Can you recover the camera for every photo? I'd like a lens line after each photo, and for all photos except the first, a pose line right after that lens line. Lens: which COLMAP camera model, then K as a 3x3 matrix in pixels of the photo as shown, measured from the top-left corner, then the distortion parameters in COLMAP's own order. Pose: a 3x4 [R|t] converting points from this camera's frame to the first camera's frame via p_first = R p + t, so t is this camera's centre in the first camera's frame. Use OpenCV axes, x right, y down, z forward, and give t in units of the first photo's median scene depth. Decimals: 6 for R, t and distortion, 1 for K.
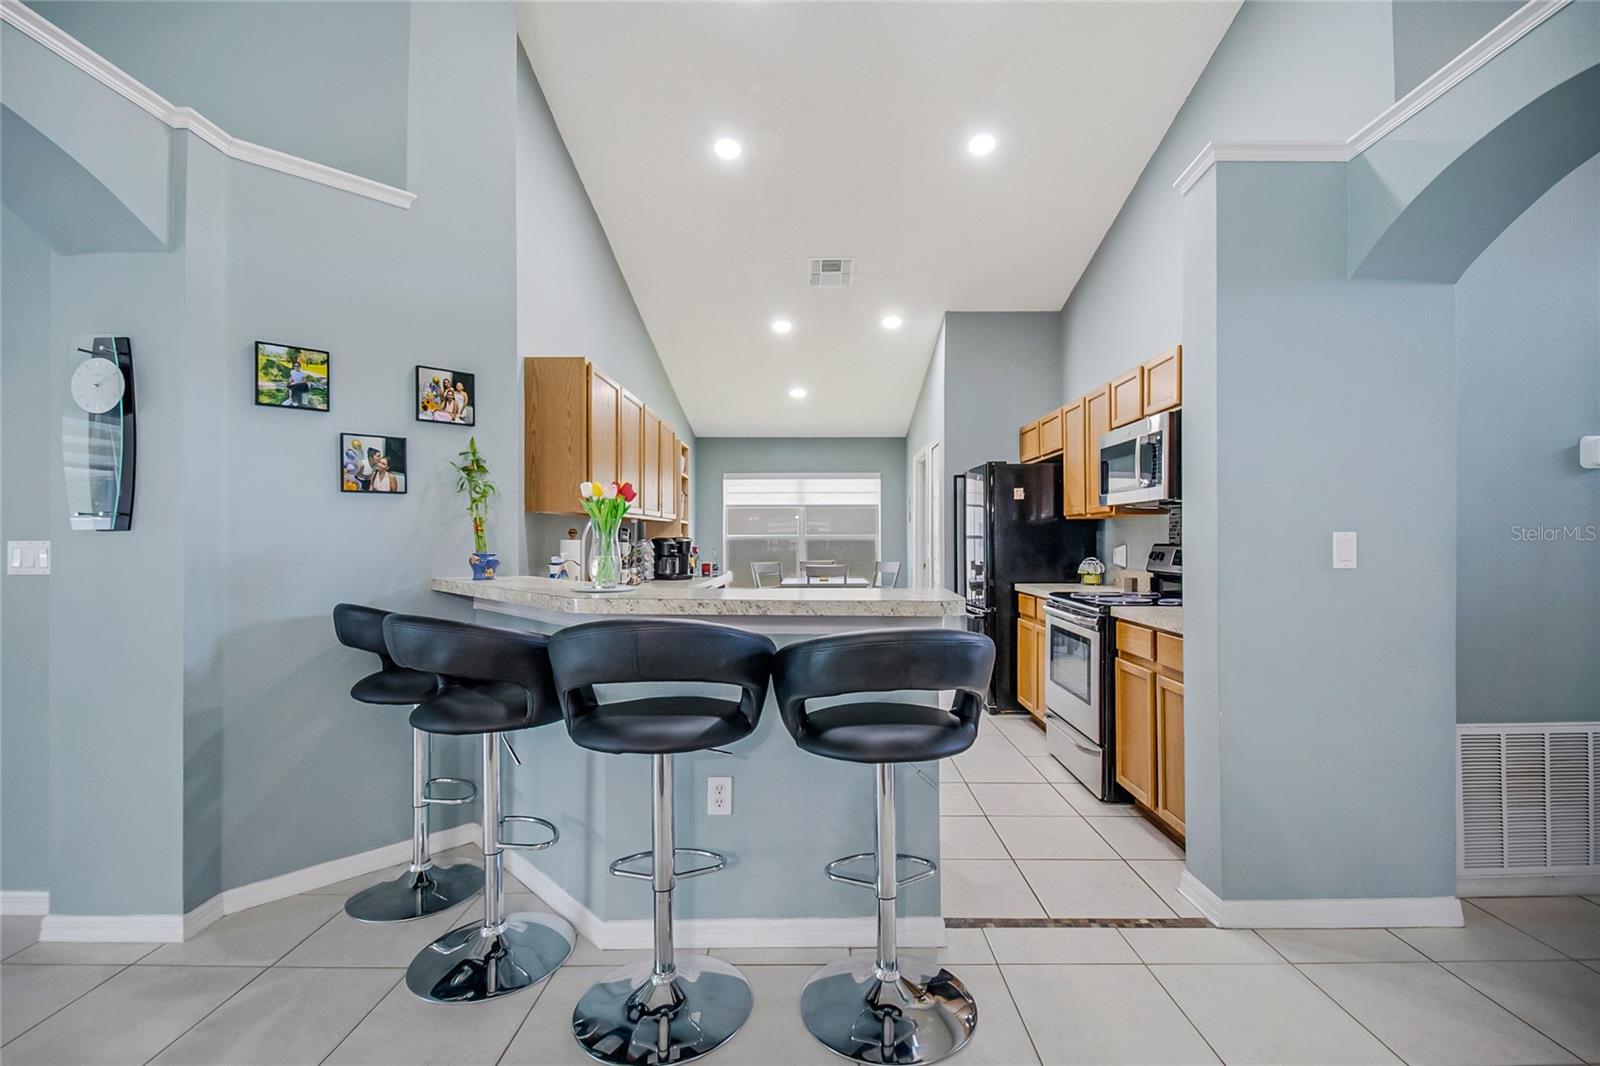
lens RADIAL K [[706.2, 0, 809.0], [0, 706.2, 557.2], [0, 0, 1]] dist [0.001976, -0.007237]
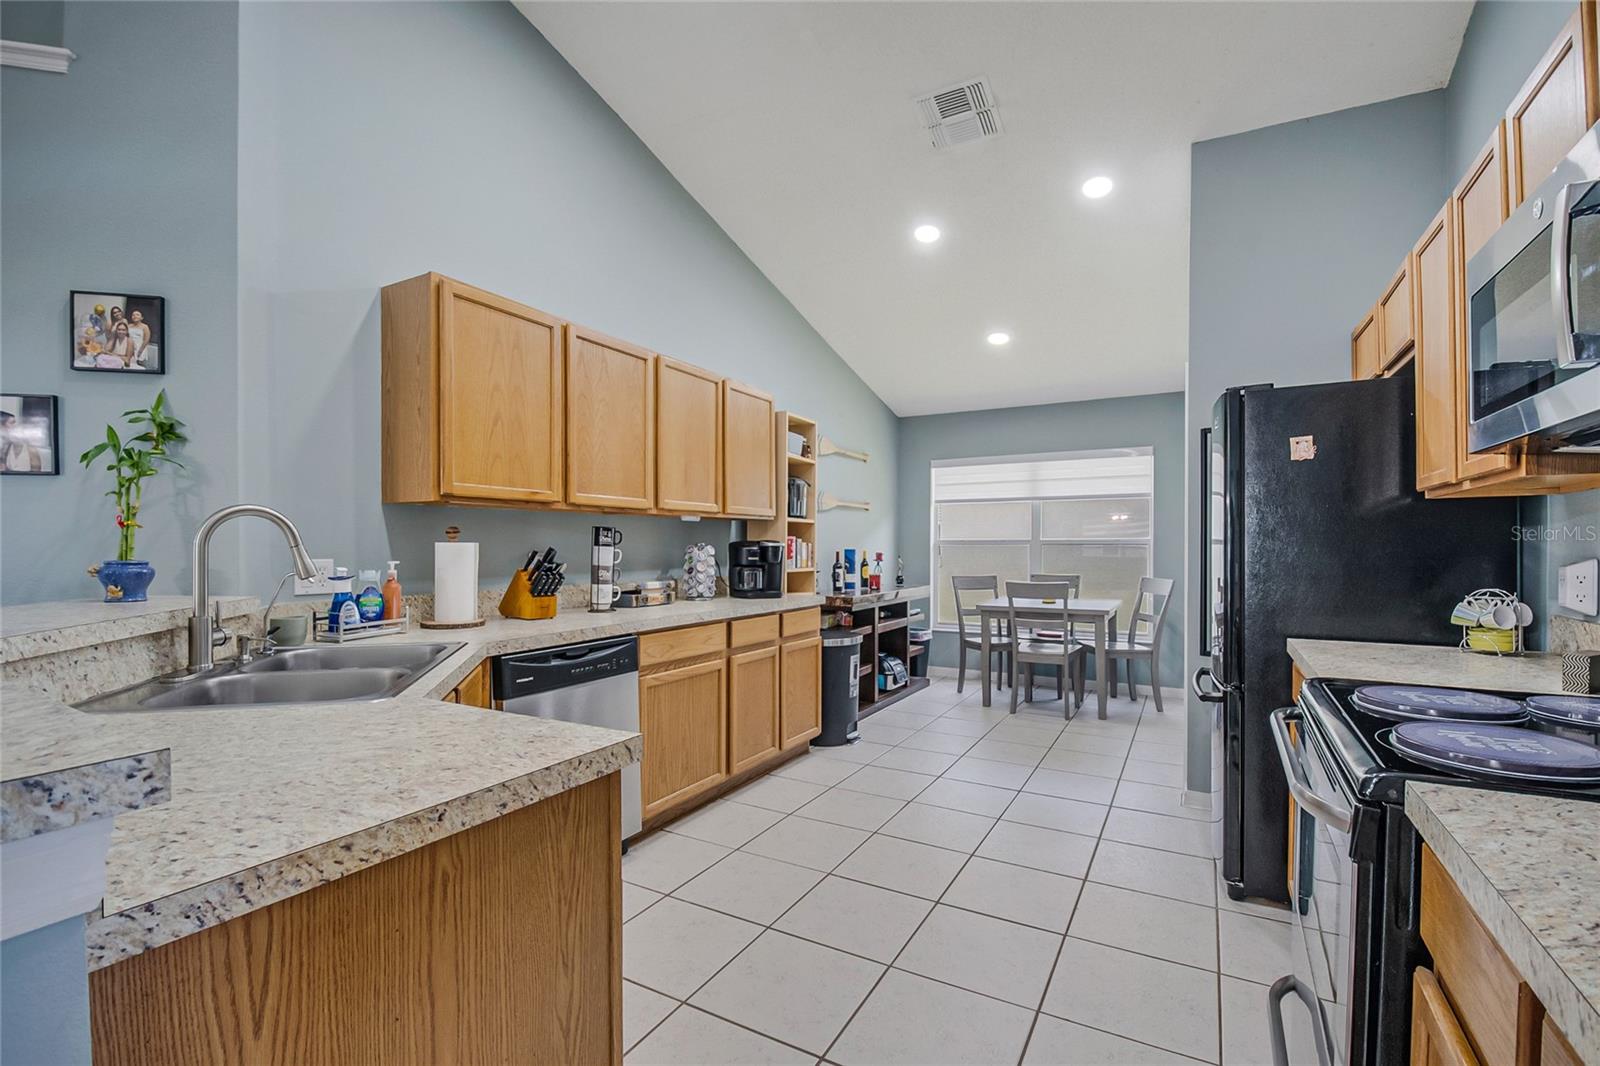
lens RADIAL K [[706.2, 0, 810.8], [0, 706.2, 548.8], [0, 0, 1]] dist [0.001976, -0.007237]
pose [[0.876973, 0.005785, -0.480504, 0.410770], [-0.015196, 0.999761, -0.015698, -0.016981], [0.480299, 0.021069, 0.876852, 0.737300]]
